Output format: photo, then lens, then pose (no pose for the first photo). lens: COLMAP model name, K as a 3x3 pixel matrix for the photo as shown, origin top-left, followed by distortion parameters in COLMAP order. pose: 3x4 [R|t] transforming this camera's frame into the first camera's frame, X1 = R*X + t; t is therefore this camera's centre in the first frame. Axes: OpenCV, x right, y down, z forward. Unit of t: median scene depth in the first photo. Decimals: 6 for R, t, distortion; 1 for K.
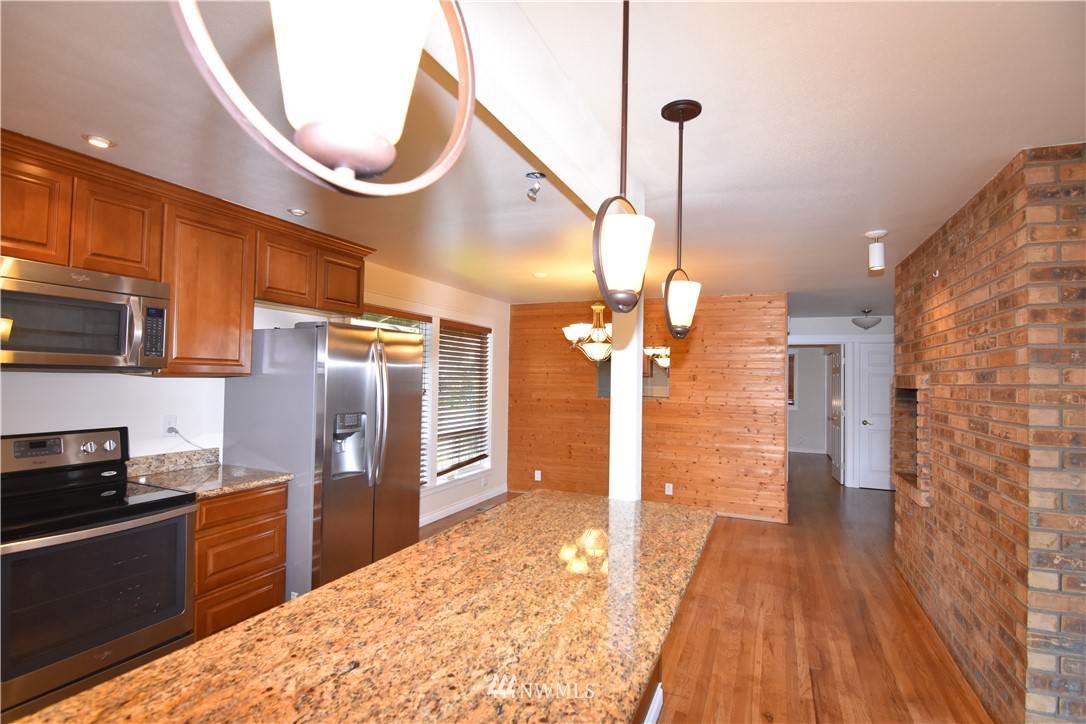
lens RADIAL K [[526.8, 0, 543.0], [0, 526.8, 361.2], [0, 0, 1]] dist [-0.018262, -0.003597]
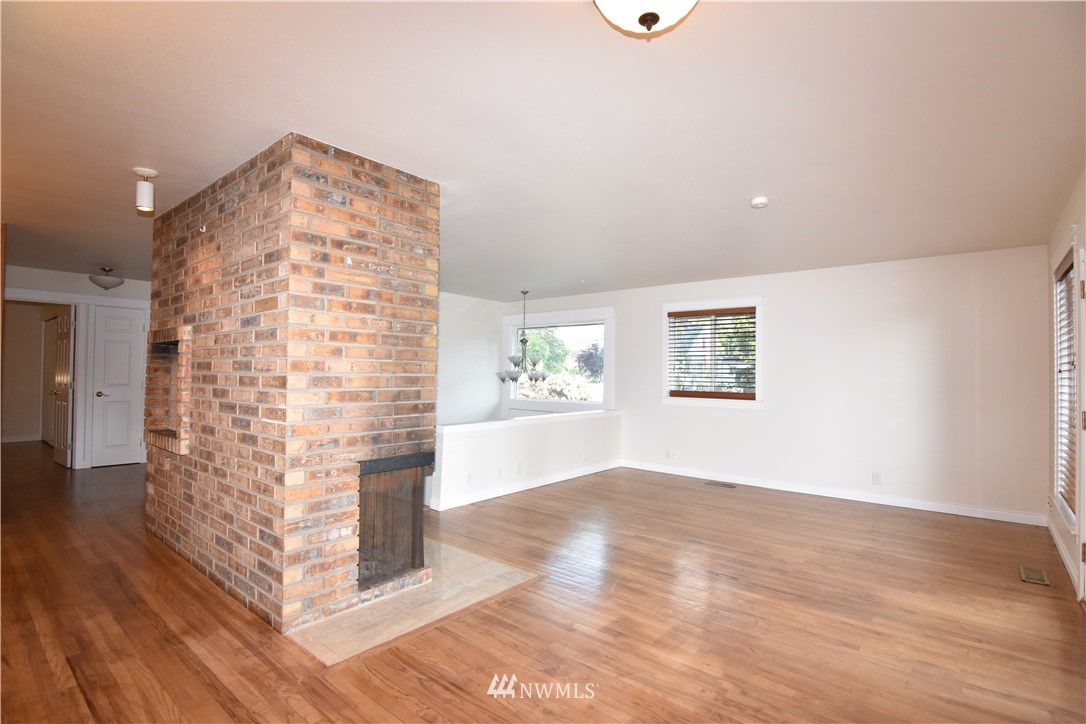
lens RADIAL K [[526.8, 0, 541.8], [0, 526.8, 362.9], [0, 0, 1]] dist [-0.018262, -0.003597]
pose [[0.285582, 0.003397, 0.958348, -0.066690], [-0.036108, 0.999322, 0.007217, 0.083315], [-0.957674, -0.036665, 0.285511, 0.045012]]
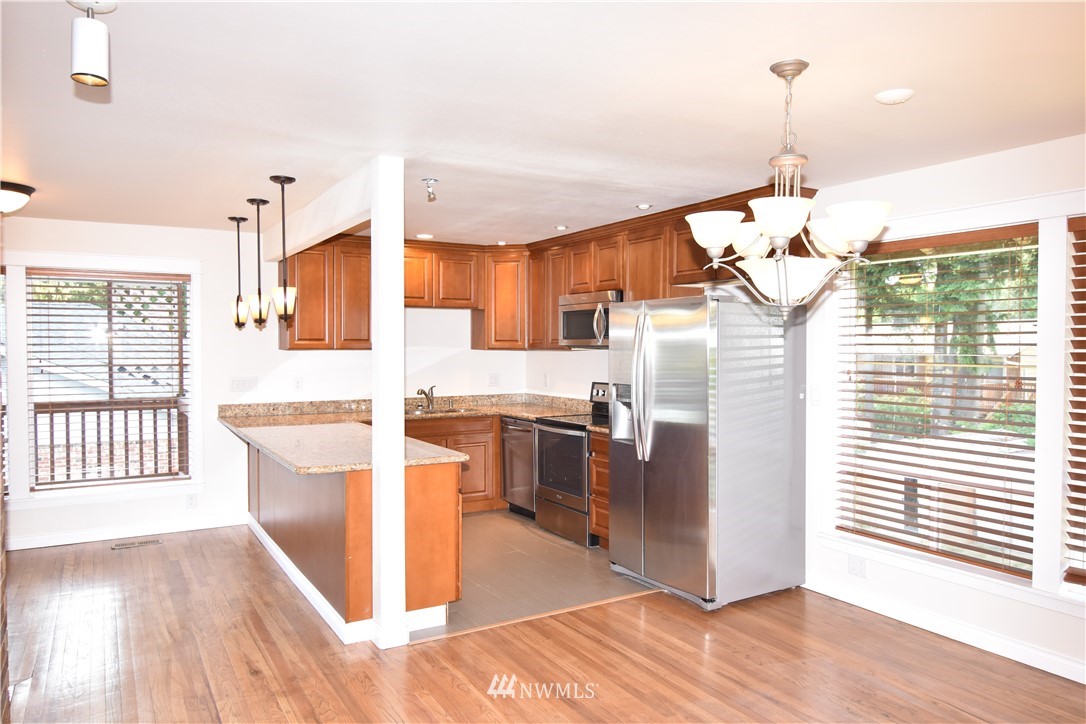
lens RADIAL K [[748.8, 0, 543.1], [0, 748.8, 360.9], [0, 0, 1]] dist [0.001310, -0.003260]
pose [[-0.587247, 0.001163, -0.809407, 1.156990], [0.018095, 0.999768, -0.011692, 0.079859], [0.809206, -0.021512, -0.587132, 2.091789]]
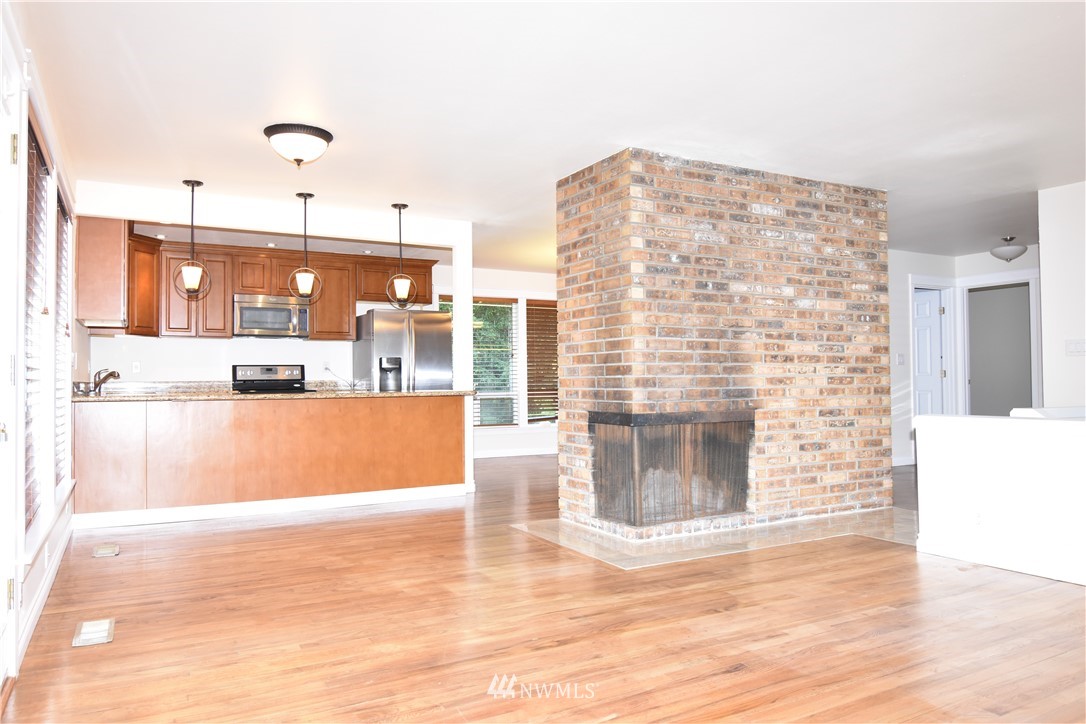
lens RADIAL K [[748.8, 0, 542.0], [0, 748.8, 366.4], [0, 0, 1]] dist [0.001310, -0.003260]
pose [[0.789861, -0.037358, -0.612148, 1.941397], [0.041792, 0.999101, -0.007048, 0.200136], [0.611861, -0.020016, 0.790712, -0.885195]]
